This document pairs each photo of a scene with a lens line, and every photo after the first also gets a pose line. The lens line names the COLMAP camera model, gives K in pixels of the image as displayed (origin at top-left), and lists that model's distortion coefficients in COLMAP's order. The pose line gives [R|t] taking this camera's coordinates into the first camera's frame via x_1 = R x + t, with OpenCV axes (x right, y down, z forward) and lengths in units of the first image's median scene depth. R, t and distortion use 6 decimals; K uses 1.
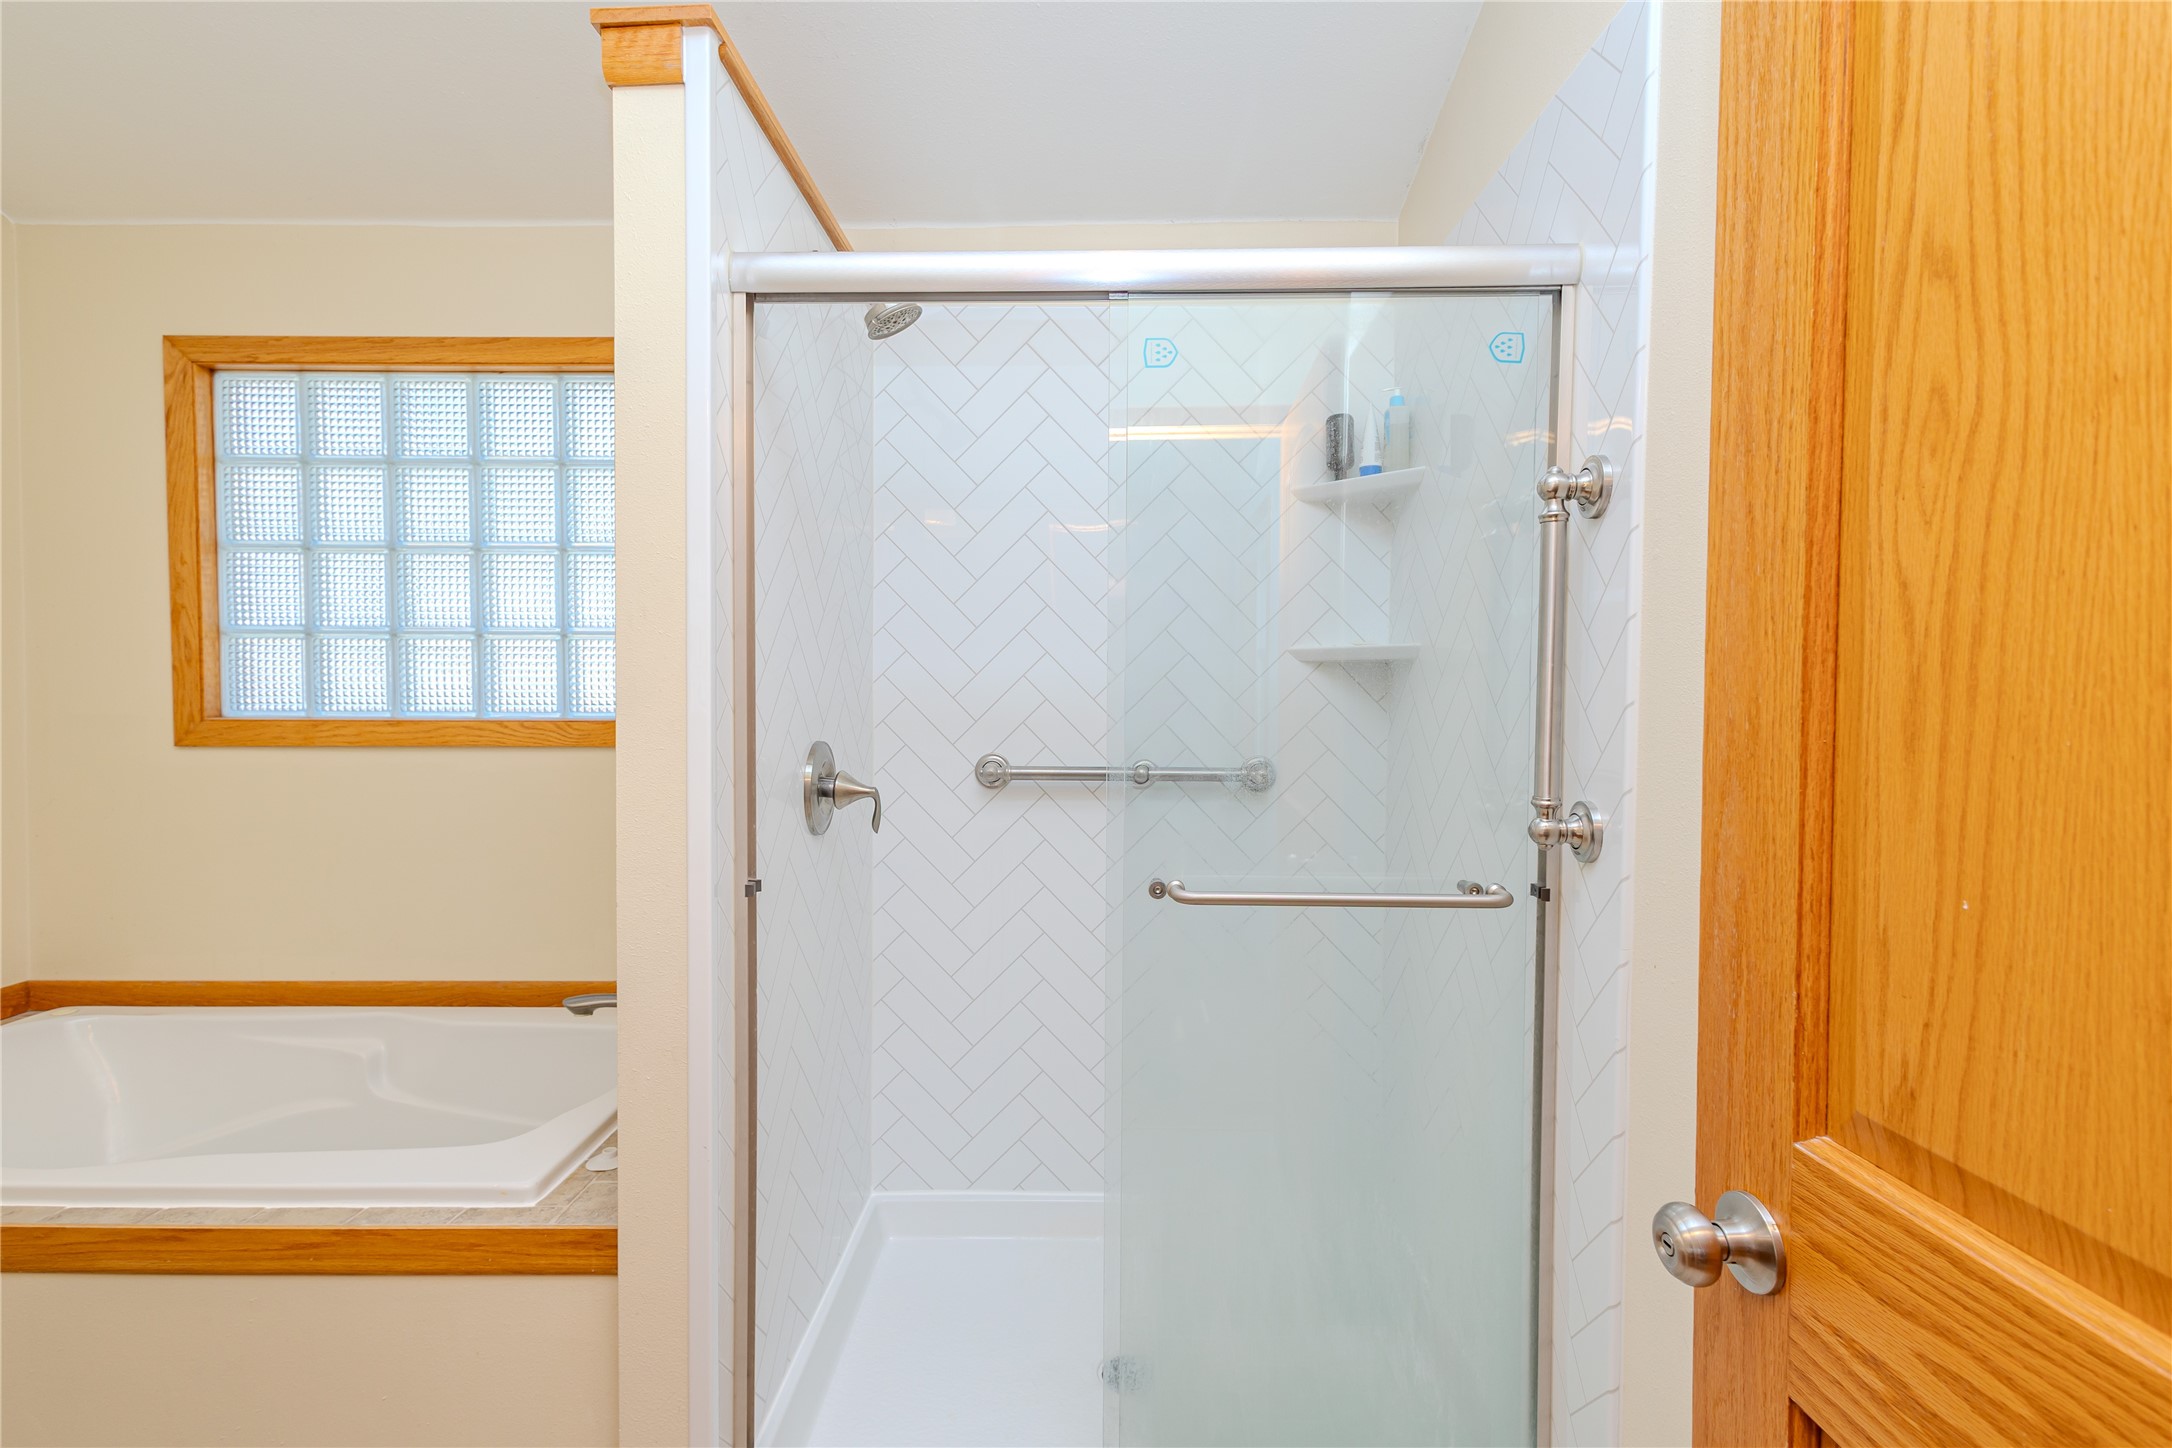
lens RADIAL K [[1007.4, 0, 1082.5], [0, 1007.4, 722.3], [0, 0, 1]] dist [0.014354, -0.005646]
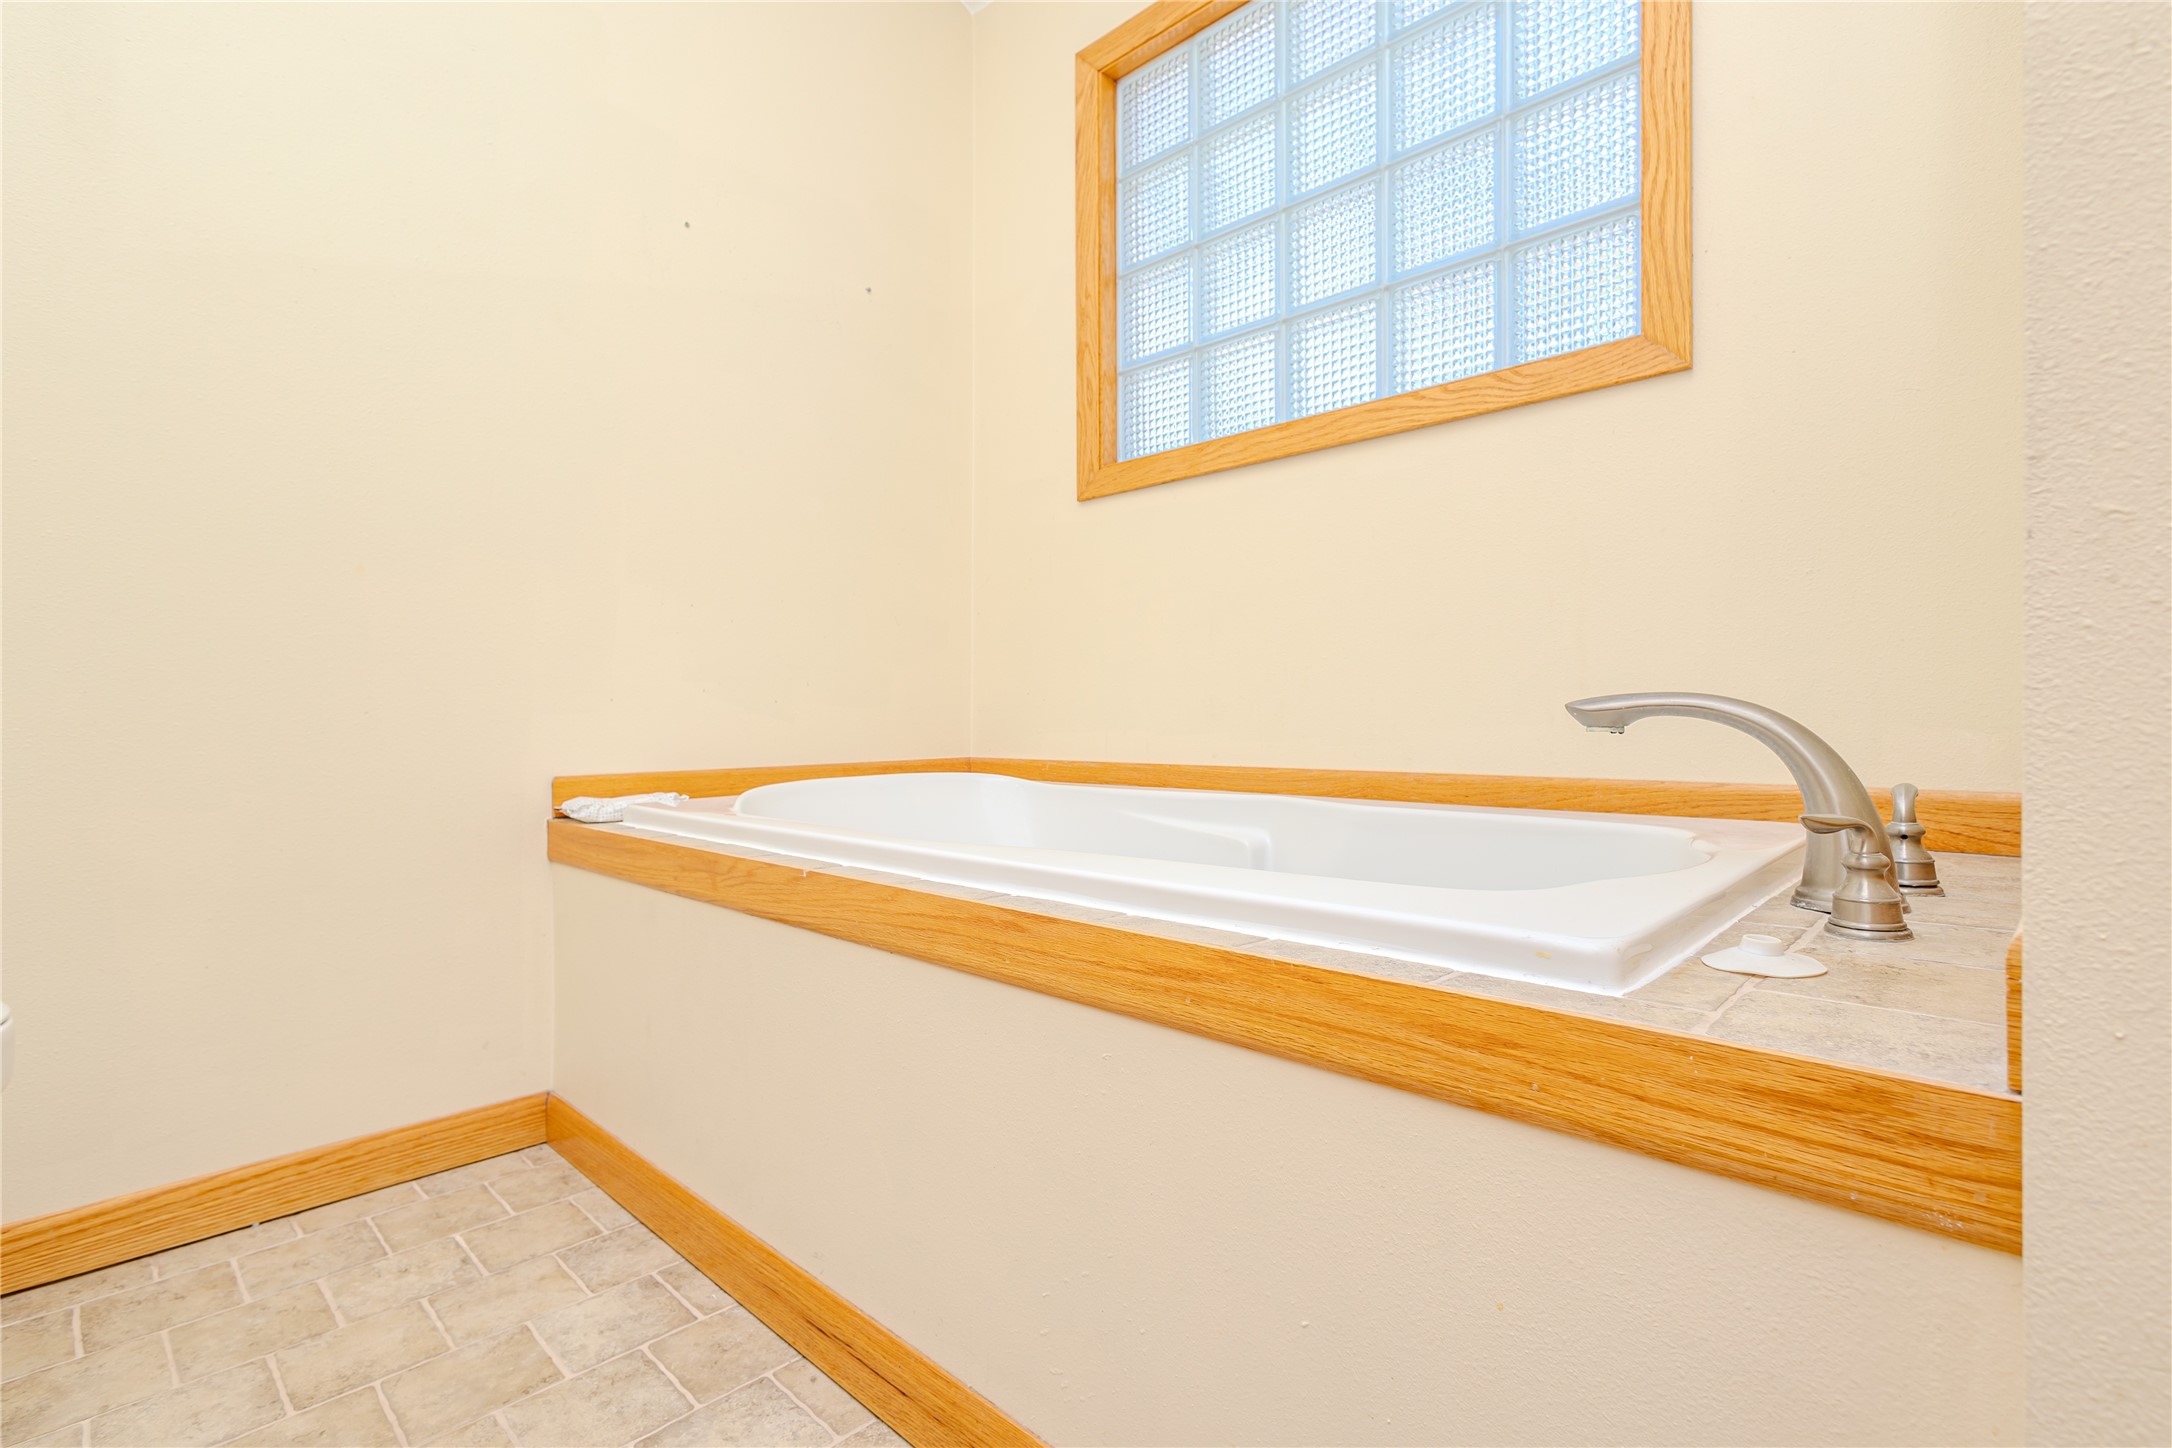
lens RADIAL K [[1007.4, 0, 1082.5], [0, 1007.4, 722.3], [0, 0, 1]] dist [0.014354, -0.005646]
pose [[0.723145, -0.005523, -0.690674, -0.386382], [-0.016179, 0.999558, -0.024932, 0.353049], [0.690506, 0.029203, 0.722736, 0.513176]]
